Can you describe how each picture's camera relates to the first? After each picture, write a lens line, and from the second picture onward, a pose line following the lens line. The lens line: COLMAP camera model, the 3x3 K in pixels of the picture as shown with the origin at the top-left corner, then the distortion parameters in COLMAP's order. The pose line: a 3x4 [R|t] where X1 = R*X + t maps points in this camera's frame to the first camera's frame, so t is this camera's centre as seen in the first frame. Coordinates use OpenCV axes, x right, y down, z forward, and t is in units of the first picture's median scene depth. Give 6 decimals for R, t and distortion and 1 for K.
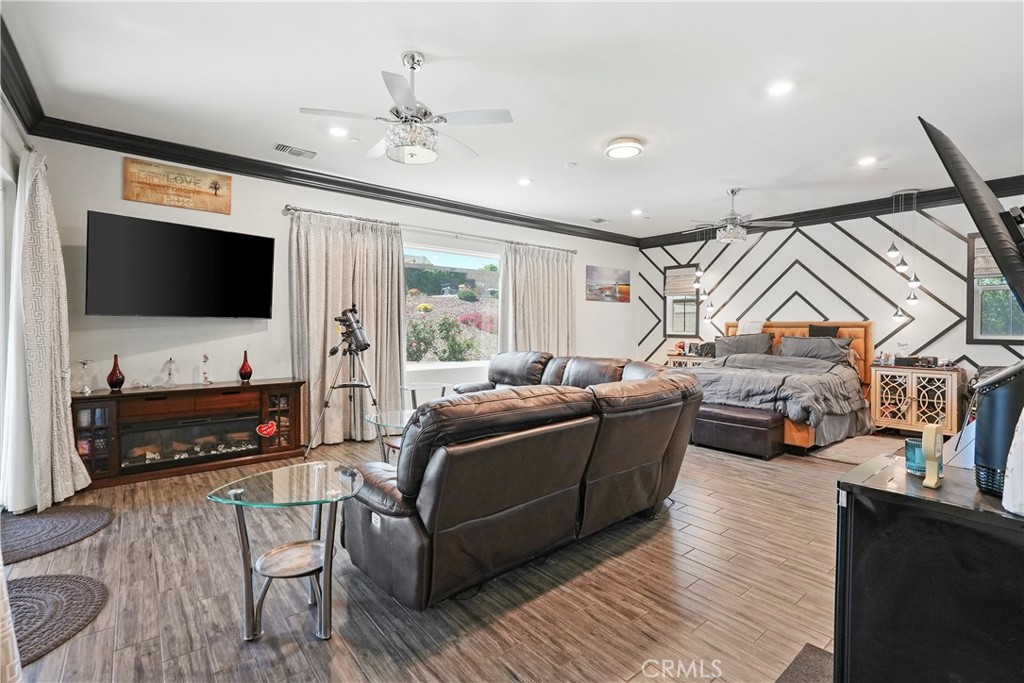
lens RADIAL K [[468.1, 0, 509.7], [0, 468.1, 341.5], [0, 0, 1]] dist [-0.000466, -0.000332]
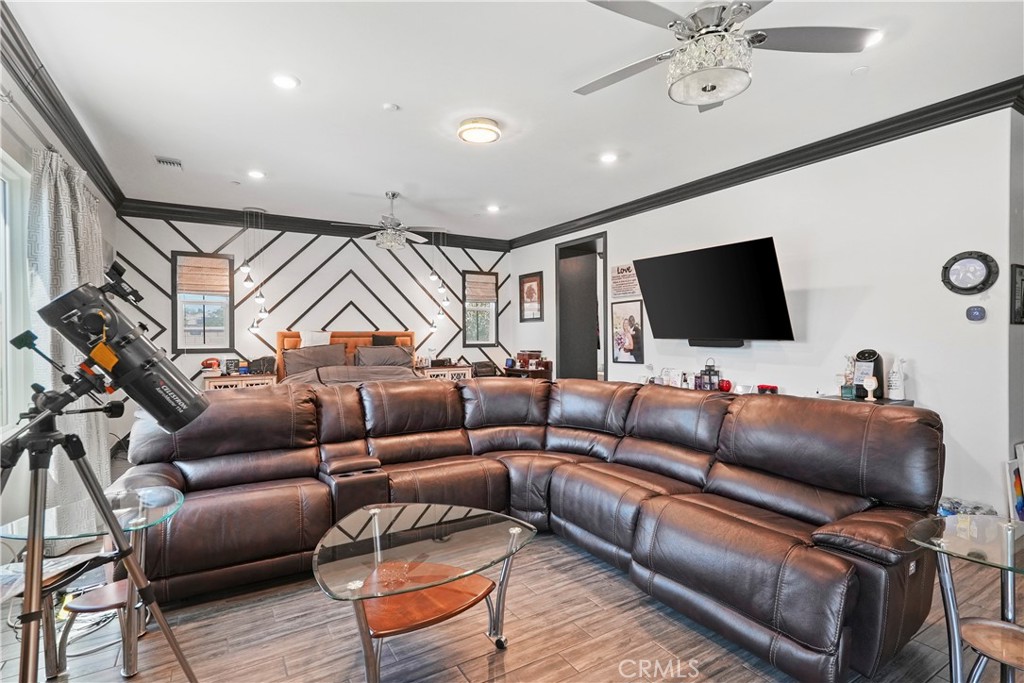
lens RADIAL K [[512.4, 0, 511.7], [0, 512.4, 333.8], [0, 0, 1]] dist [-0.001553, 0.000107]
pose [[0.136358, 0.000027, 0.990660, -0.535992], [0.039833, 0.999191, -0.005510, -0.021913], [-0.989859, 0.040213, 0.136246, 0.642204]]
